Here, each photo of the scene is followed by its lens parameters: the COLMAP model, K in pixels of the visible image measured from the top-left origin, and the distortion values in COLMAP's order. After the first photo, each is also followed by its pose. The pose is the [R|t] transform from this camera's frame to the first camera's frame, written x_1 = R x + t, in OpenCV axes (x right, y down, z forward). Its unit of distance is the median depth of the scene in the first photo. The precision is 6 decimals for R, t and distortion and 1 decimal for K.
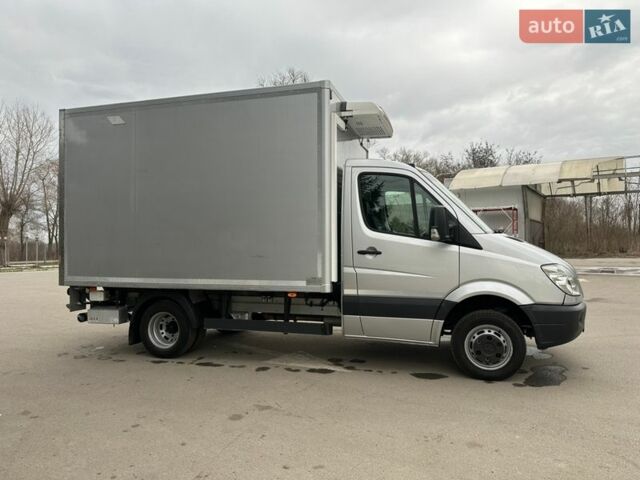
lens RADIAL K [[437.7, 0, 322.5], [0, 437.7, 239.7], [0, 0, 1]] dist [0.052863, -0.045043]
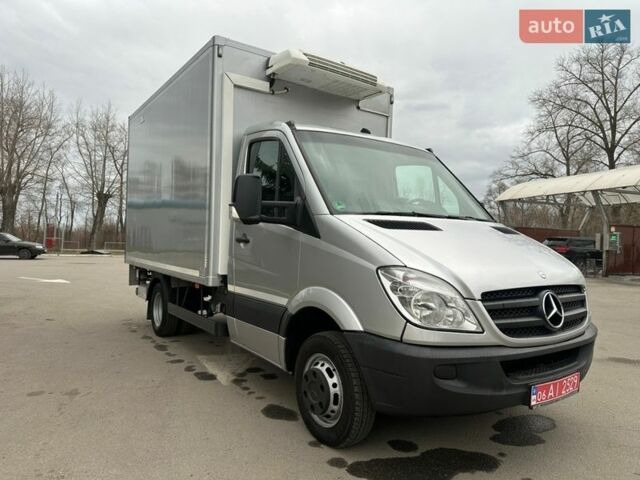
lens RADIAL K [[437.7, 0, 322.5], [0, 437.7, 239.7], [0, 0, 1]] dist [0.052863, -0.045043]
pose [[0.756903, 0.017029, -0.653306, 0.783507], [-0.012271, 0.999855, 0.011845, 0.018194], [0.653413, -0.000949, 0.757001, 0.513105]]
